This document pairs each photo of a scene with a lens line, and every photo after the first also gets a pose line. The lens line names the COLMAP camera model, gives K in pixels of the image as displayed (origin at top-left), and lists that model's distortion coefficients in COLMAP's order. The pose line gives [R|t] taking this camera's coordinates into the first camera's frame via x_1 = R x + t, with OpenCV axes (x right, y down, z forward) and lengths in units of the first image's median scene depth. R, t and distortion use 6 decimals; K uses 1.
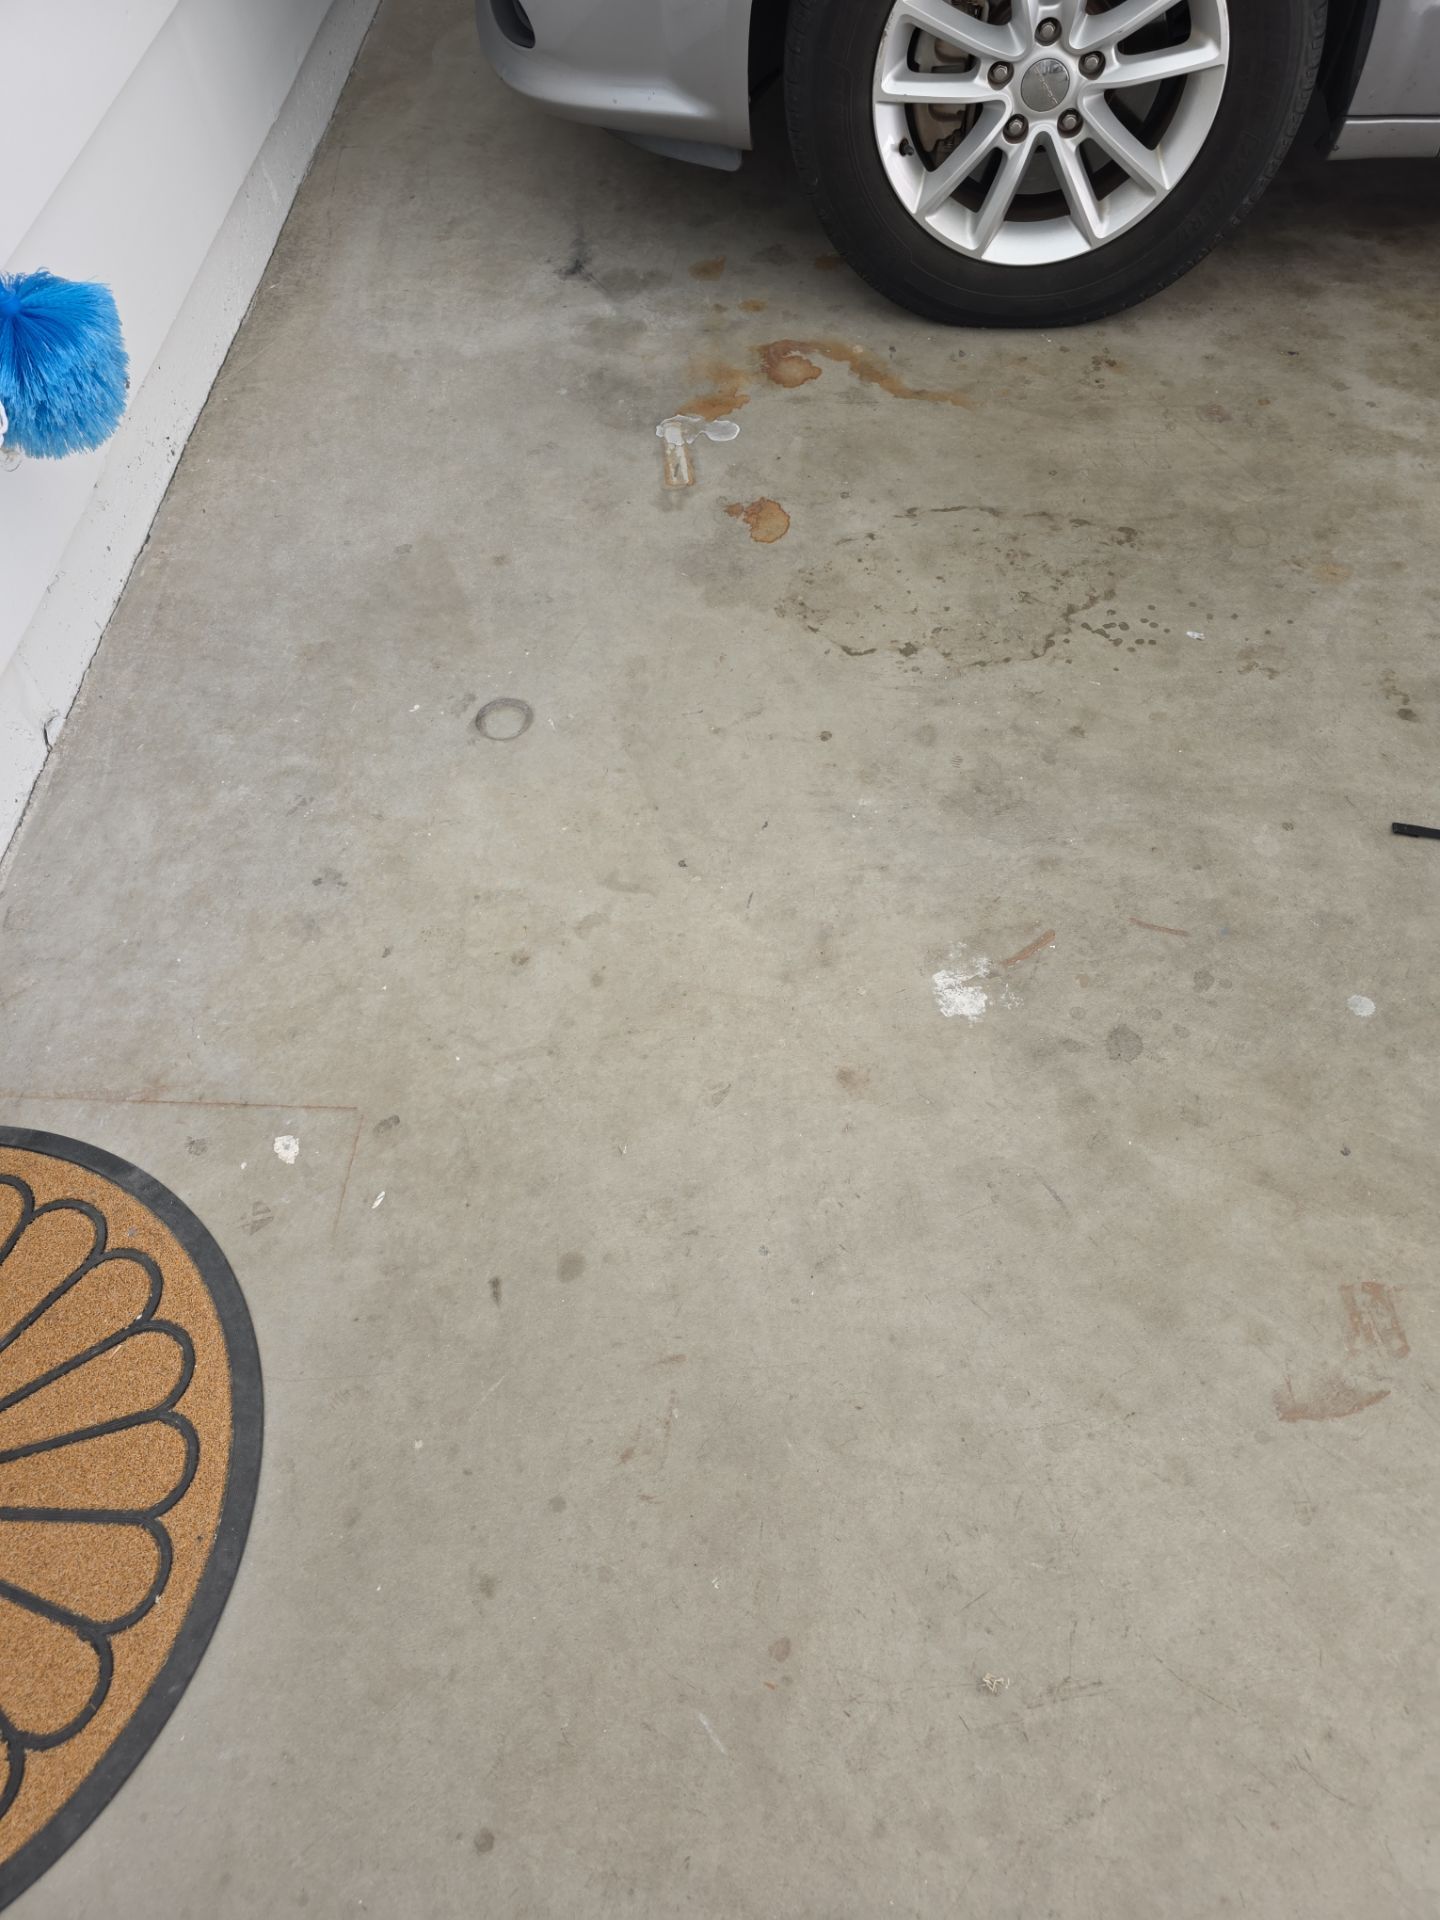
lens RADIAL K [[1262.6, 0, 719.2], [0, 1262.6, 968.1], [0, 0, 1]] dist [0.049765, -0.044431]
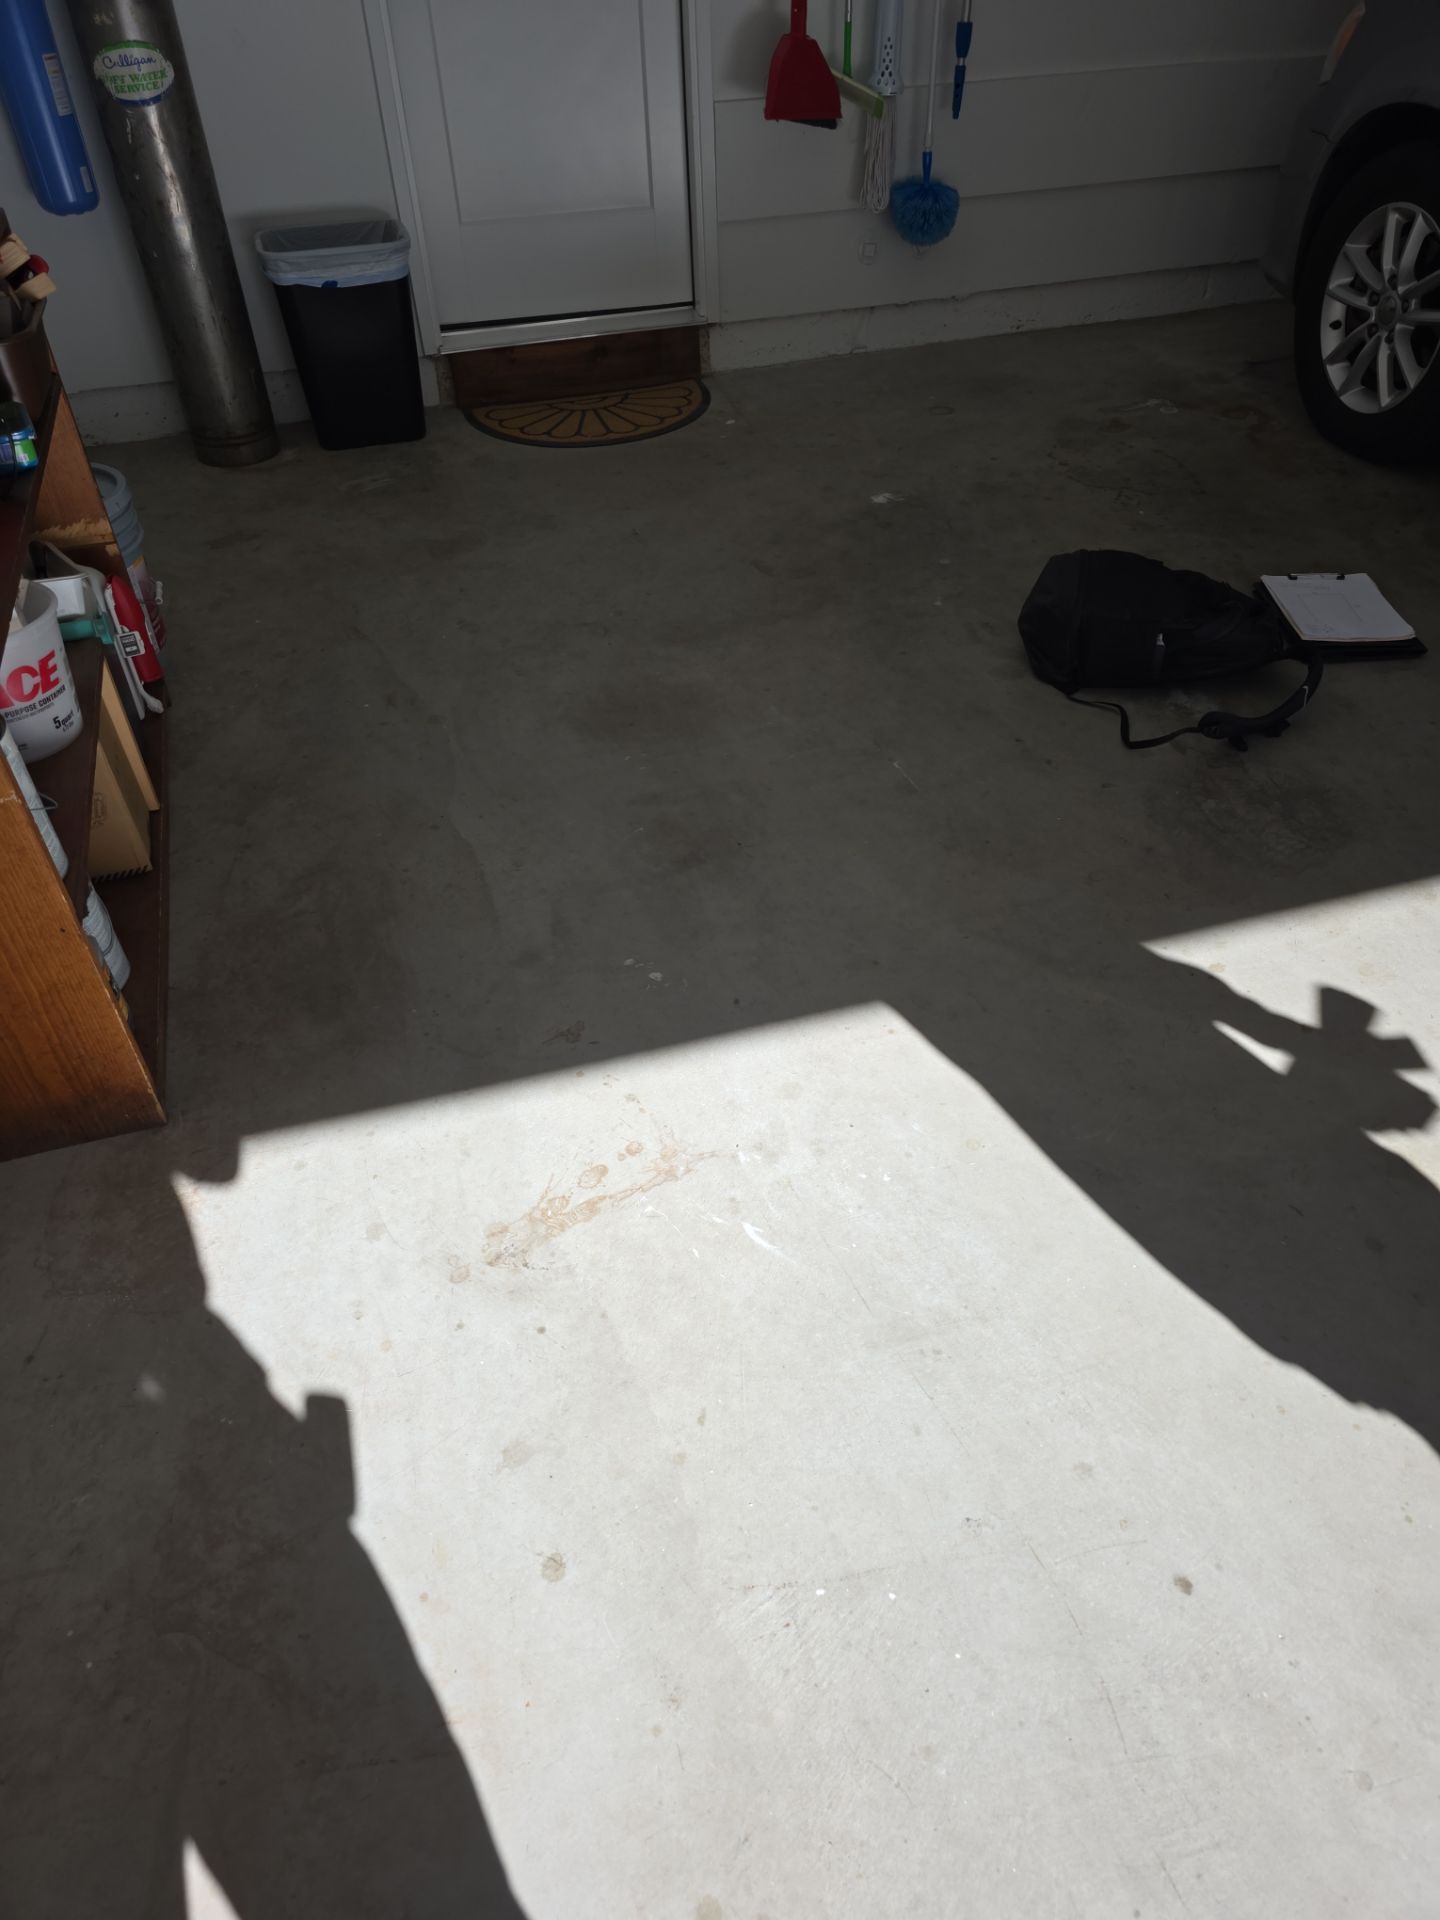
lens RADIAL K [[1262.6, 0, 727.3], [0, 1262.6, 955.9], [0, 0, 1]] dist [0.049765, -0.044431]
pose [[0.332123, 0.654061, -0.679631, 1.904419], [-0.786750, 0.589552, 0.182900, 0.267752], [0.520306, 0.473955, 0.710386, -0.361876]]
